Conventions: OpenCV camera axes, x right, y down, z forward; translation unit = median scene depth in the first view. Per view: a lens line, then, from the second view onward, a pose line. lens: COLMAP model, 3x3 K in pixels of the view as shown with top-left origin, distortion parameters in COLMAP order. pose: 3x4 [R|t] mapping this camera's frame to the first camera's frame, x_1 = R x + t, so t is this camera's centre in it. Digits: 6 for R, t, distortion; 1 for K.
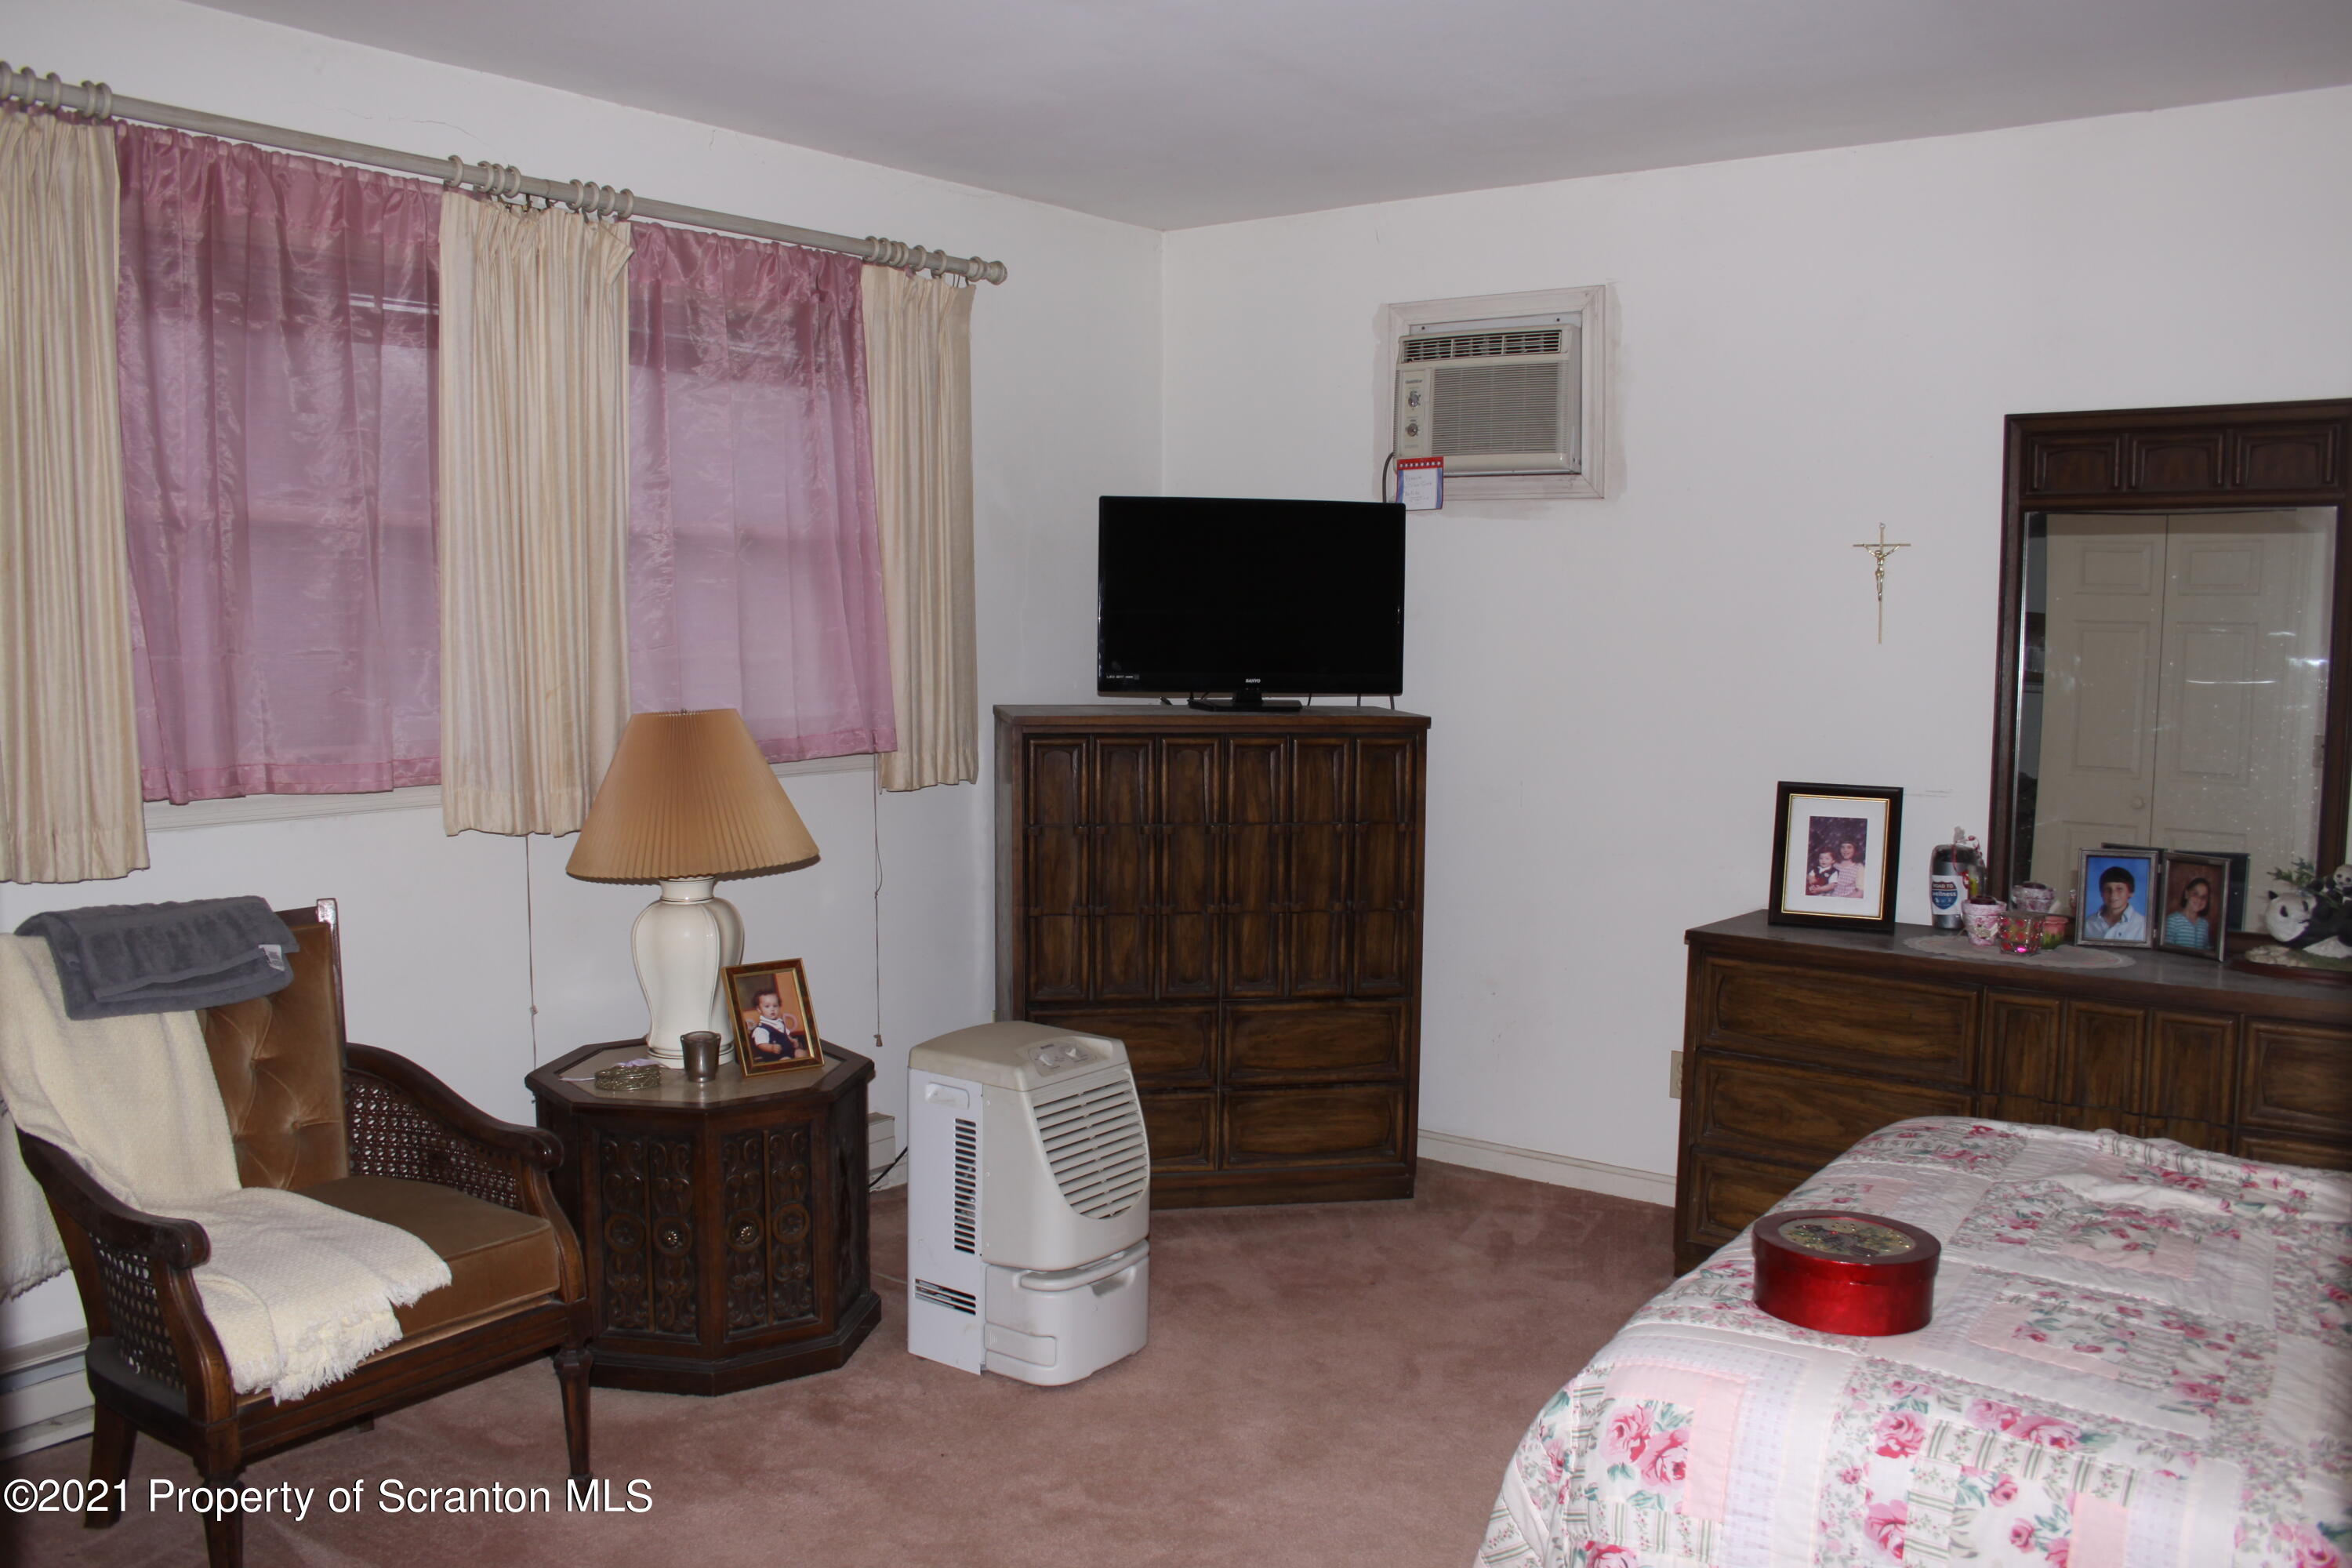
lens RADIAL K [[1947.0, 0, 1176.9], [0, 1947.0, 786.9], [0, 0, 1]] dist [-0.149656, 0.126130]
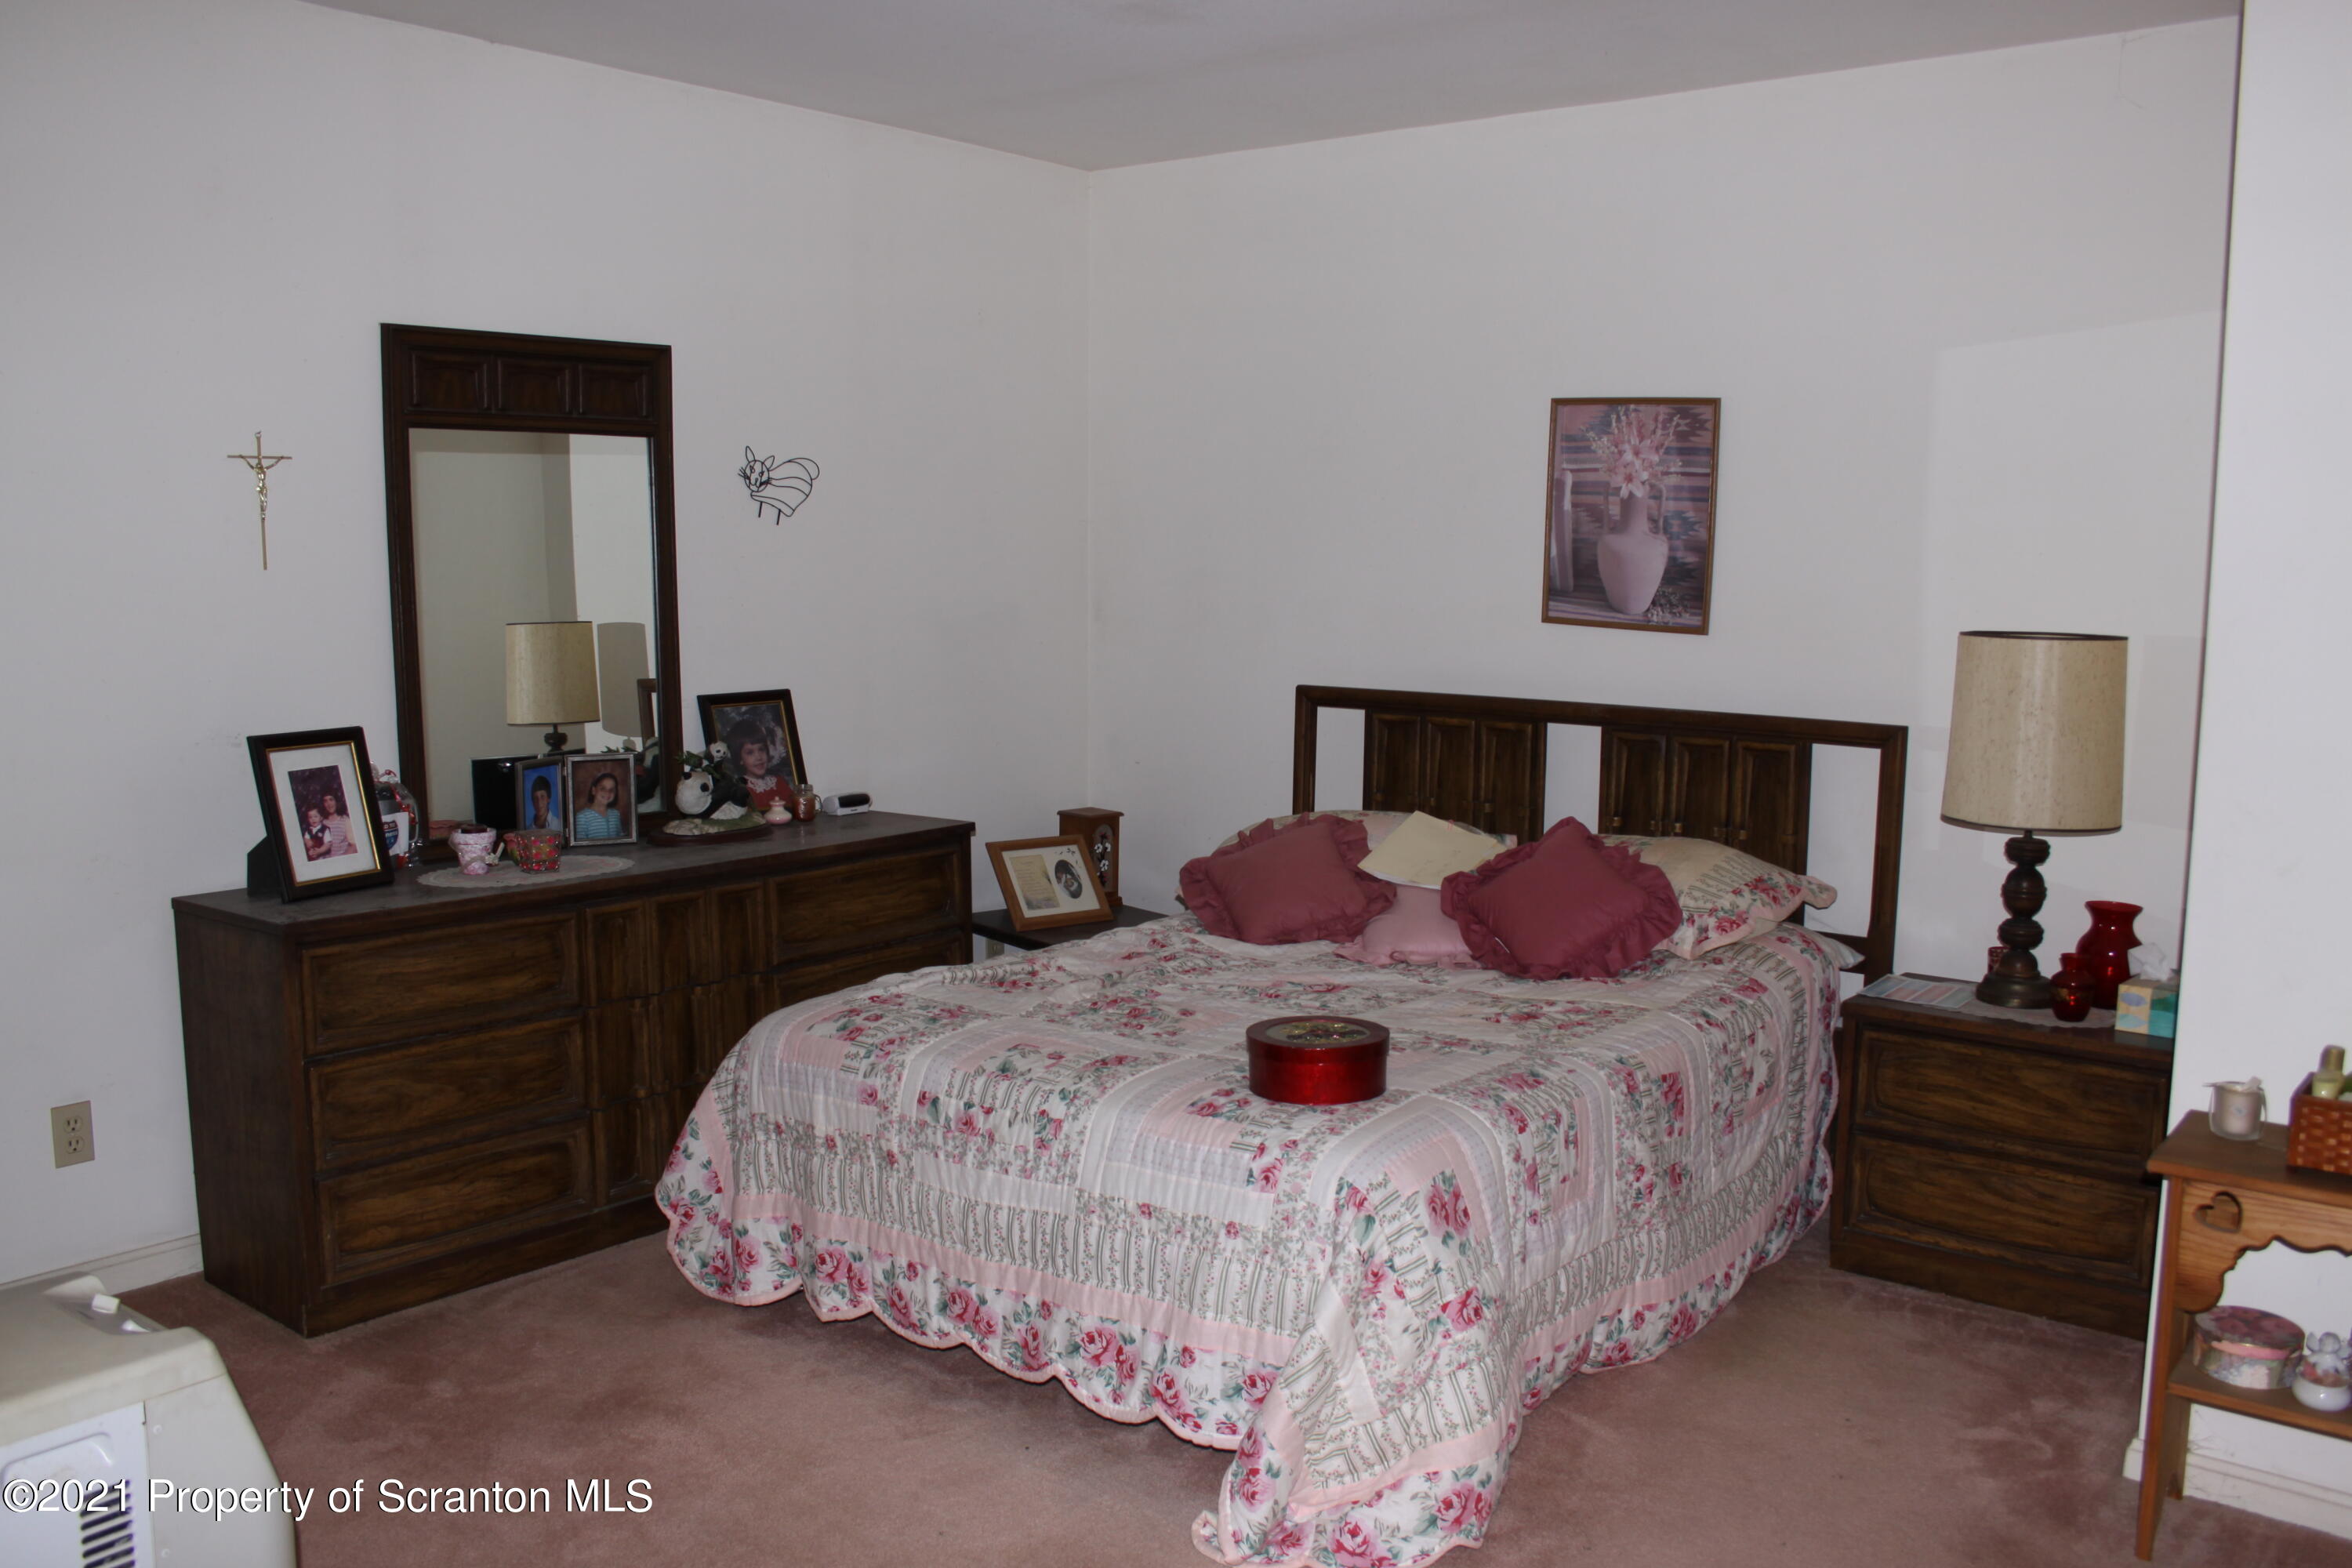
lens RADIAL K [[1947.0, 0, 1177.3], [0, 1947.0, 790.0], [0, 0, 1]] dist [-0.149656, 0.126130]
pose [[0.029187, -0.134352, 0.990504, -0.524731], [0.080697, 0.988008, 0.131635, -0.058911], [-0.996311, 0.076088, 0.039679, 0.589497]]
